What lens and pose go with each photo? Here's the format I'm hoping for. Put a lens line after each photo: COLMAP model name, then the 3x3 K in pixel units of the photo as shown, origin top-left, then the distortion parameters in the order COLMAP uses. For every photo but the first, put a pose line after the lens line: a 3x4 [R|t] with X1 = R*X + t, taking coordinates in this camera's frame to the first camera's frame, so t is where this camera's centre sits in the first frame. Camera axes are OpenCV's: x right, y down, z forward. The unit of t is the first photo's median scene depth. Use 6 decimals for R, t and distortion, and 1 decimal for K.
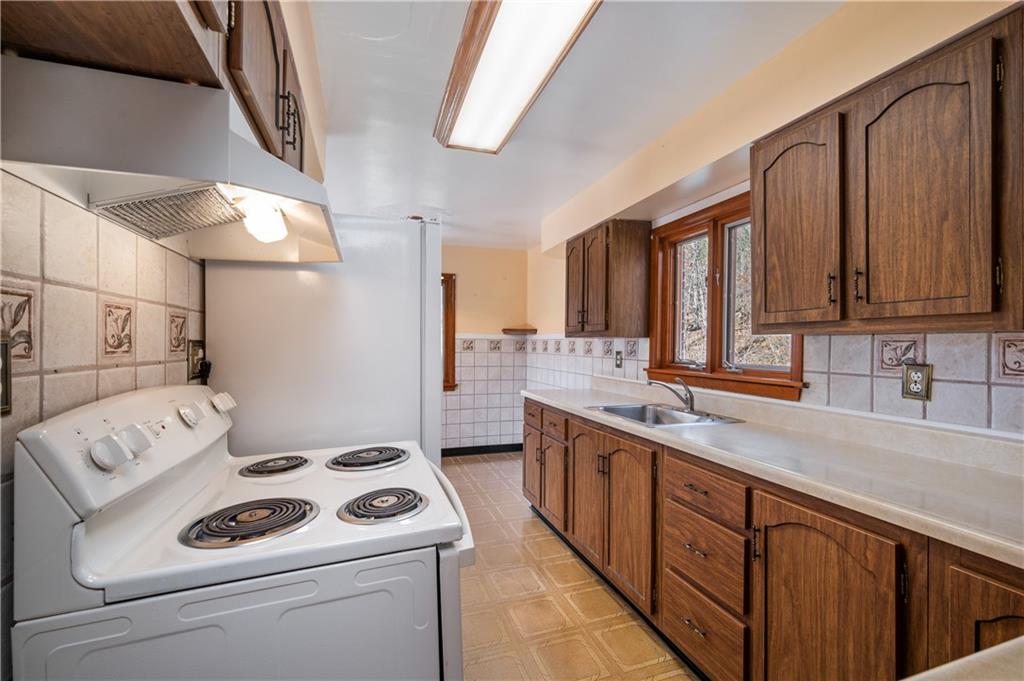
lens RADIAL K [[415.8, 0, 512.0], [0, 415.8, 340.5], [0, 0, 1]] dist [-0.000169, -0.000008]
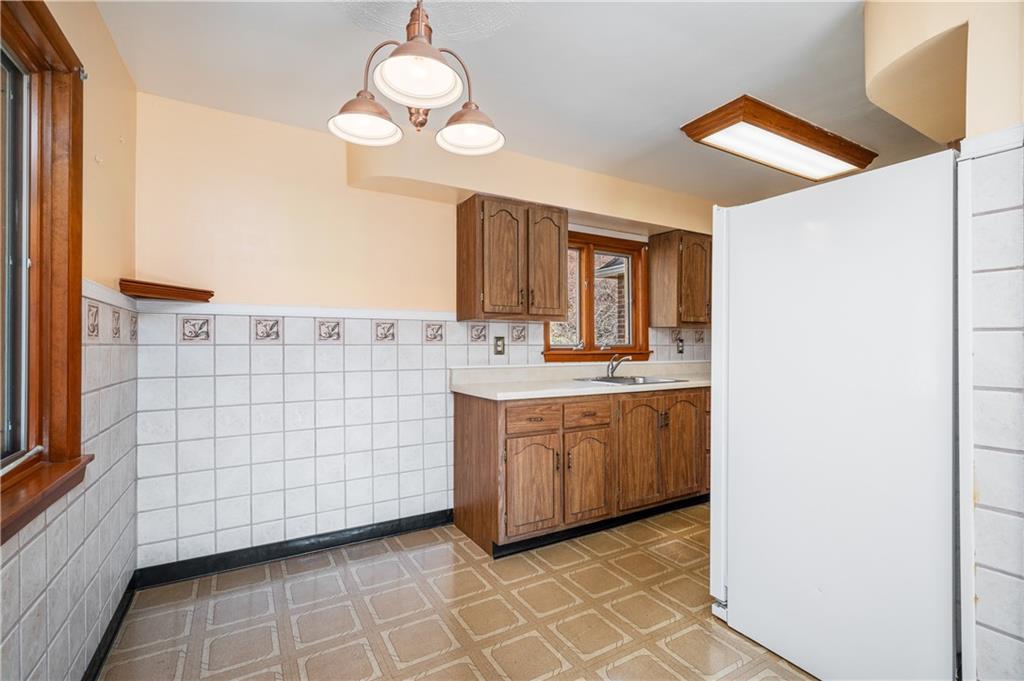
lens RADIAL K [[455.1, 0, 511.5], [0, 455.1, 330.4], [0, 0, 1]] dist [0.000446, 0.000026]
pose [[-0.186444, -0.012076, 0.982391, -0.743825], [-0.028481, 0.999571, 0.006882, 0.003927], [-0.982053, -0.026696, -0.186708, 1.163440]]
